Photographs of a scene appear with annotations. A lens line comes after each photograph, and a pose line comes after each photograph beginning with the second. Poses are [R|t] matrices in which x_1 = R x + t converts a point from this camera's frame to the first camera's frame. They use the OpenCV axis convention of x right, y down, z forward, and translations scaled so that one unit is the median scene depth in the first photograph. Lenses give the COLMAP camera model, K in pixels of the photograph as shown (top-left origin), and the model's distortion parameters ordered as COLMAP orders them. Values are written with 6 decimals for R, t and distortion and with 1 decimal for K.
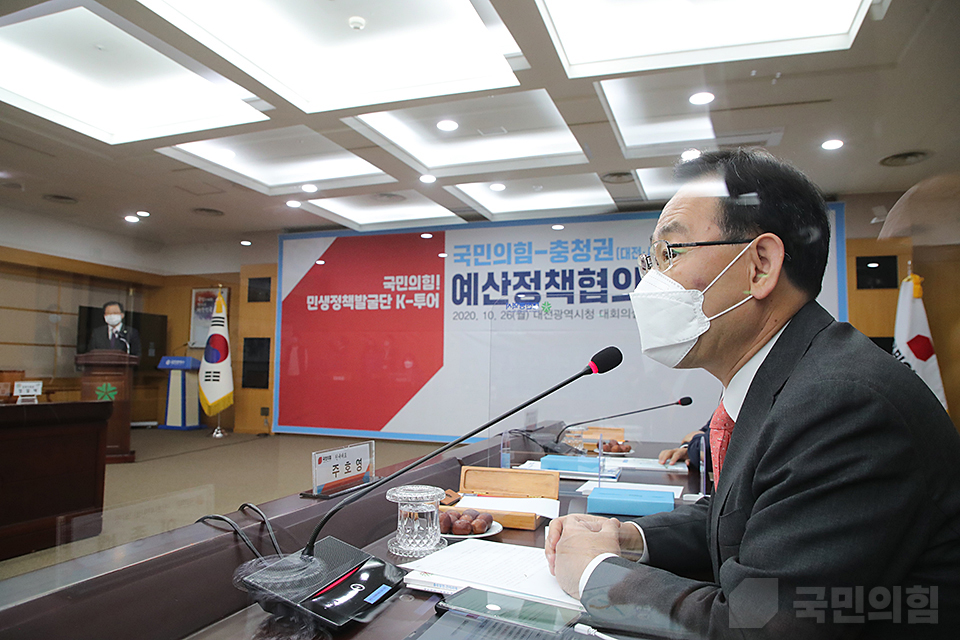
lens RADIAL K [[666.7, 0, 474.6], [0, 666.7, 316.5], [0, 0, 1]] dist [-0.042079, 0.027514]
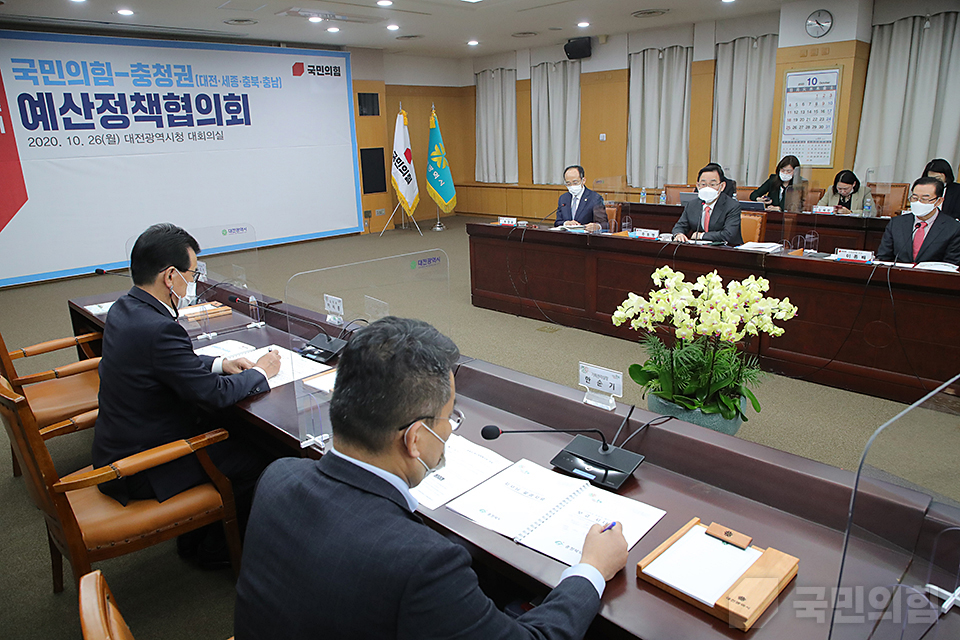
lens RADIAL K [[666.7, 0, 479.3], [0, 666.7, 316.5], [0, 0, 1]] dist [-0.042079, 0.027514]
pose [[0.449556, -0.267657, 0.852208, -0.595256], [-0.028969, 0.949181, 0.313396, -0.075715], [-0.892782, -0.165577, 0.418956, 0.042339]]
